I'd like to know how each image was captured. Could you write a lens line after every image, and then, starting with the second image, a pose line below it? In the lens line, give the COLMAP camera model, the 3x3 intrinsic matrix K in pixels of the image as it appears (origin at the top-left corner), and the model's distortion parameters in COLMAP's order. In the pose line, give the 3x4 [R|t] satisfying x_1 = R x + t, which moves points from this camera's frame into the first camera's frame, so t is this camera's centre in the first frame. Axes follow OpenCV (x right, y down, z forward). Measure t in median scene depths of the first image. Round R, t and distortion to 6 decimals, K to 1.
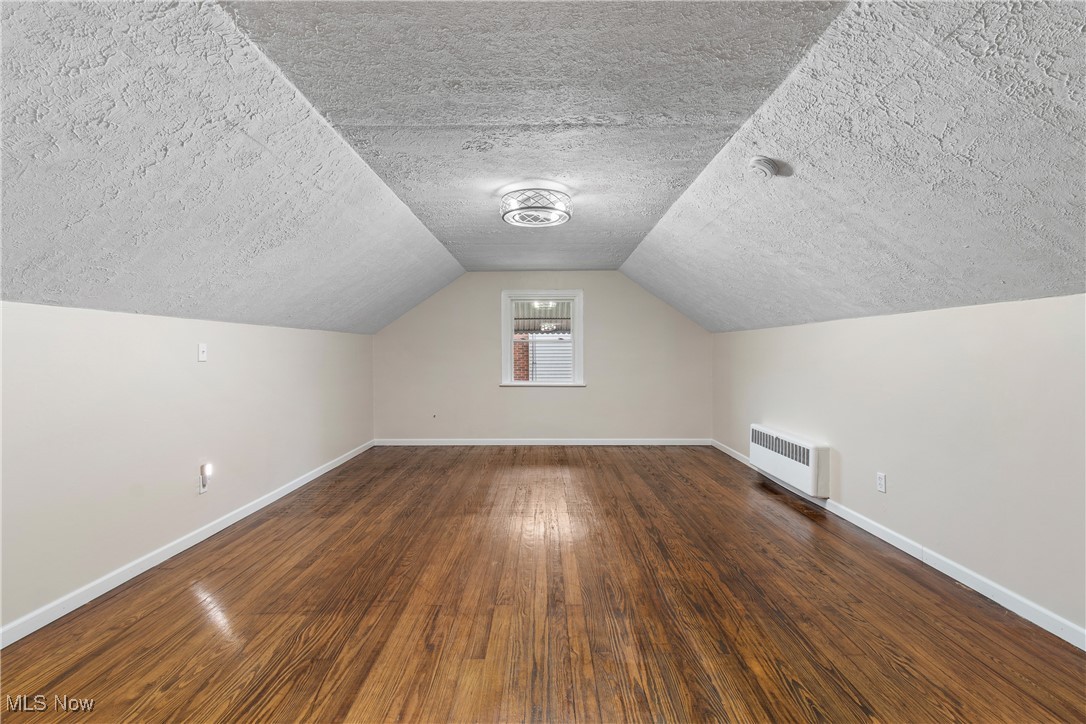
lens RADIAL K [[482.1, 0, 541.6], [0, 482.1, 363.4], [0, 0, 1]] dist [0.002036, -0.000995]
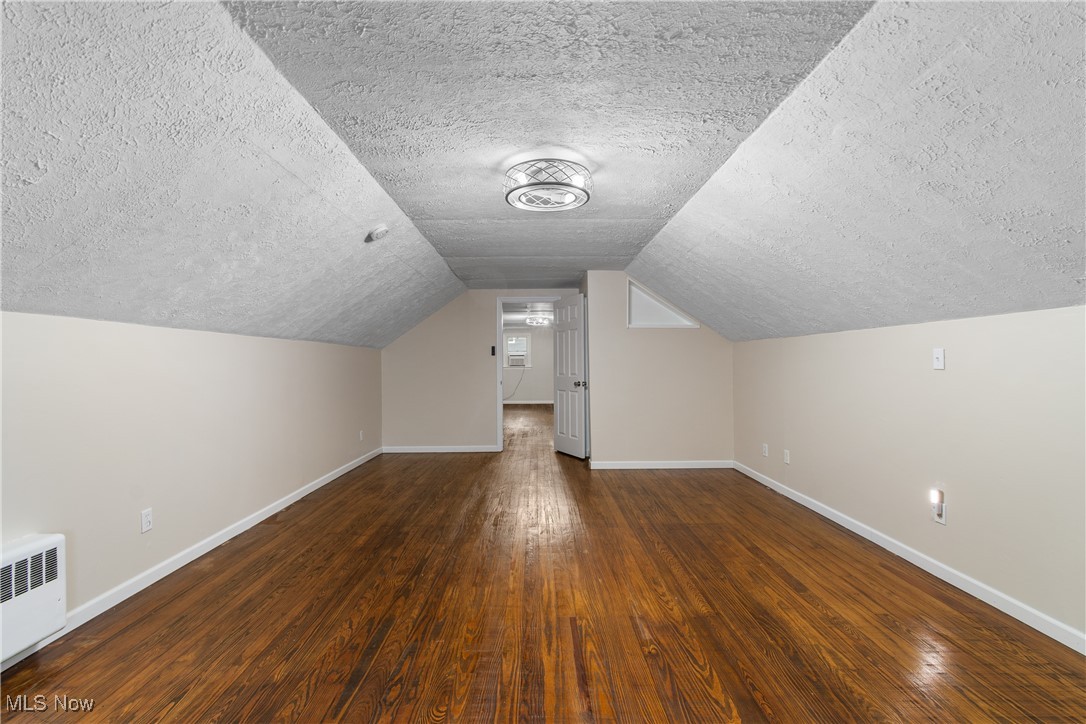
lens RADIAL K [[482.1, 0, 541.6], [0, 482.1, 363.4], [0, 0, 1]] dist [0.002036, -0.000995]
pose [[-0.999783, 0.011417, -0.017410, 0.016460], [0.011077, 0.999748, 0.019511, -0.038652], [0.017628, 0.019313, -0.999658, 1.795261]]
